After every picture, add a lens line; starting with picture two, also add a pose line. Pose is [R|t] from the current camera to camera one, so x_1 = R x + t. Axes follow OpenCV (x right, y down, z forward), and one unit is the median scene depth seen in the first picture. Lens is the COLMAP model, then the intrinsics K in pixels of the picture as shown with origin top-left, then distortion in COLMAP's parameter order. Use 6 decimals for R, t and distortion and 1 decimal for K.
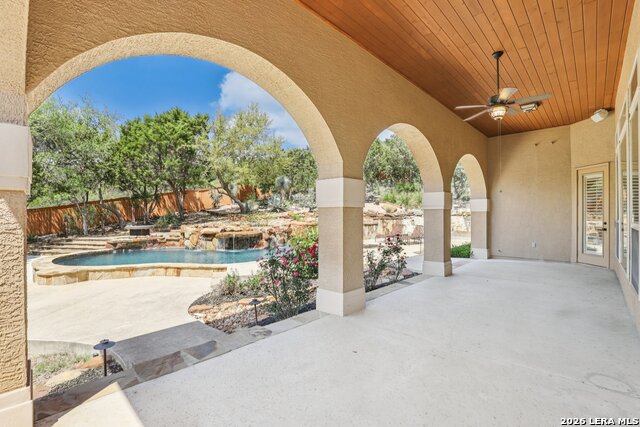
lens RADIAL K [[298.8, 0, 326.2], [0, 298.8, 213.0], [0, 0, 1]] dist [-0.028582, 0.003102]
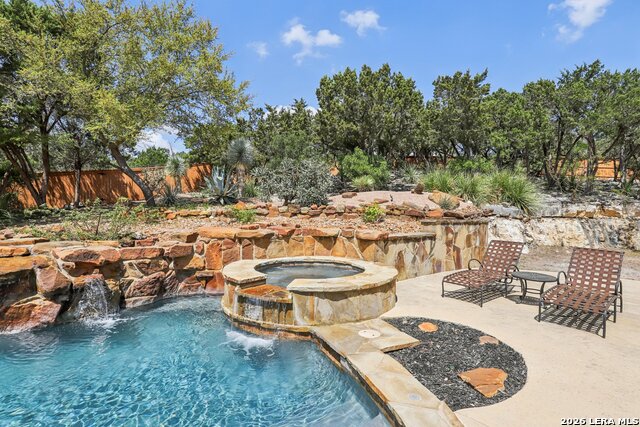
lens RADIAL K [[298.8, 0, 317.1], [0, 298.8, 208.8], [0, 0, 1]] dist [-0.028582, 0.003102]
pose [[0.996641, 0.017449, -0.080018, 0.059653], [-0.018259, 0.999789, -0.009396, 0.009602], [0.079837, 0.010826, 0.996749, 0.744623]]
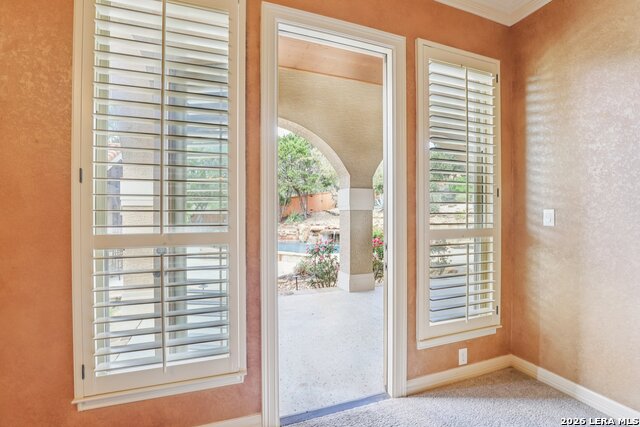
lens RADIAL K [[298.8, 0, 320.5], [0, 298.8, 213.6], [0, 0, 1]] dist [-0.028582, 0.003102]
pose [[0.890703, -0.000199, -0.454586, 0.172081], [0.002535, 0.999987, 0.004529, -0.003697], [0.454579, -0.005186, 0.890692, -0.078170]]
